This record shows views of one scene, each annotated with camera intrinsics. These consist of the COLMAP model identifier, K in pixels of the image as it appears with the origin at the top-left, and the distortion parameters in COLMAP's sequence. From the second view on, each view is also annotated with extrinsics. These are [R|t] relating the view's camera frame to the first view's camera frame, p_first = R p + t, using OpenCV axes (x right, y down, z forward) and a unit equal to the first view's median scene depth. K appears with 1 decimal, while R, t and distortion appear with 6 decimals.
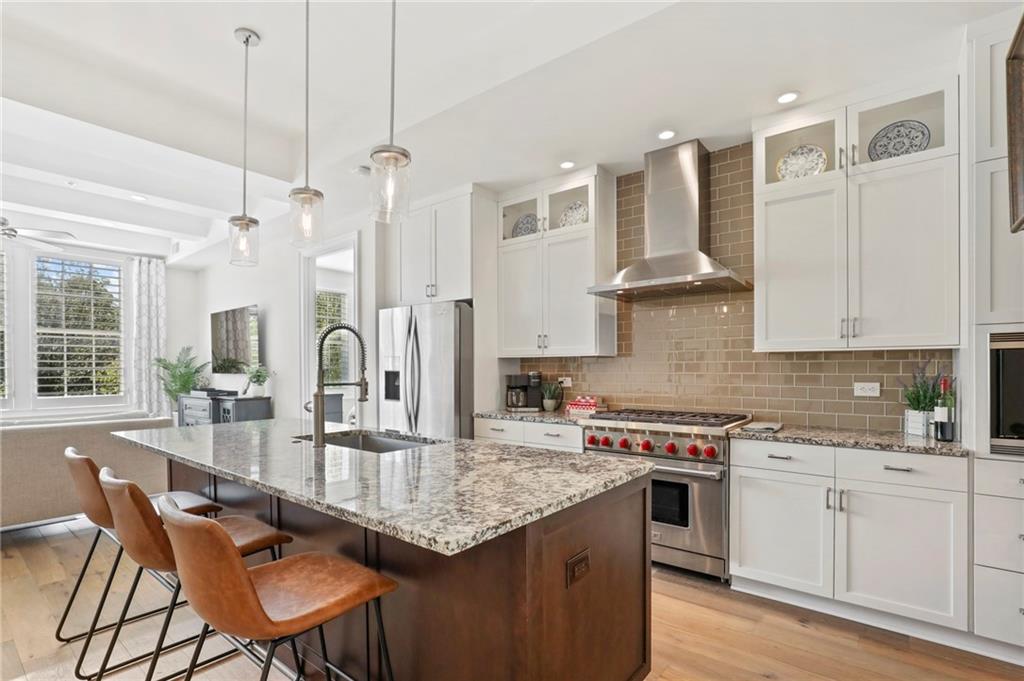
lens RADIAL K [[477.7, 0, 517.8], [0, 477.7, 367.7], [0, 0, 1]] dist [-0.015471, 0.000818]
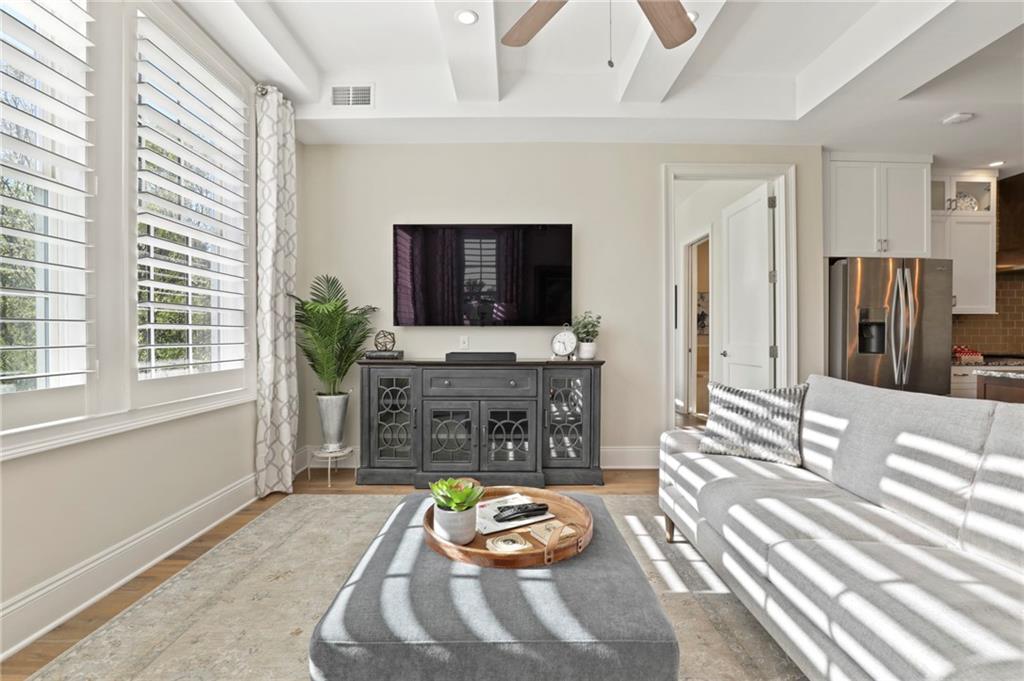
lens RADIAL K [[477.7, 0, 513.2], [0, 477.7, 333.4], [0, 0, 1]] dist [-0.015471, 0.000818]
pose [[0.772685, 0.007463, 0.634746, -0.993517], [-0.003609, 0.999966, -0.007364, 0.028079], [-0.634780, 0.003399, 0.772686, 0.488621]]
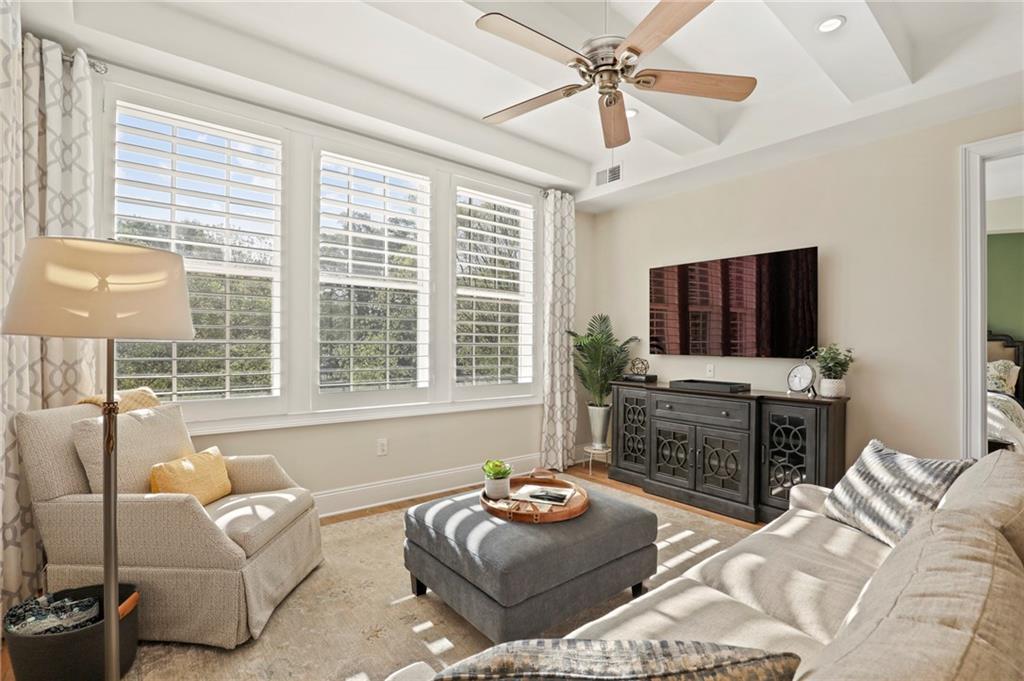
lens RADIAL K [[477.7, 0, 513.5], [0, 477.7, 344.3], [0, 0, 1]] dist [-0.015471, 0.000818]
pose [[0.980835, 0.016319, -0.194154, -0.772538], [-0.015607, 0.999865, 0.005197, -0.002451], [0.194212, -0.002067, 0.980957, 0.295673]]
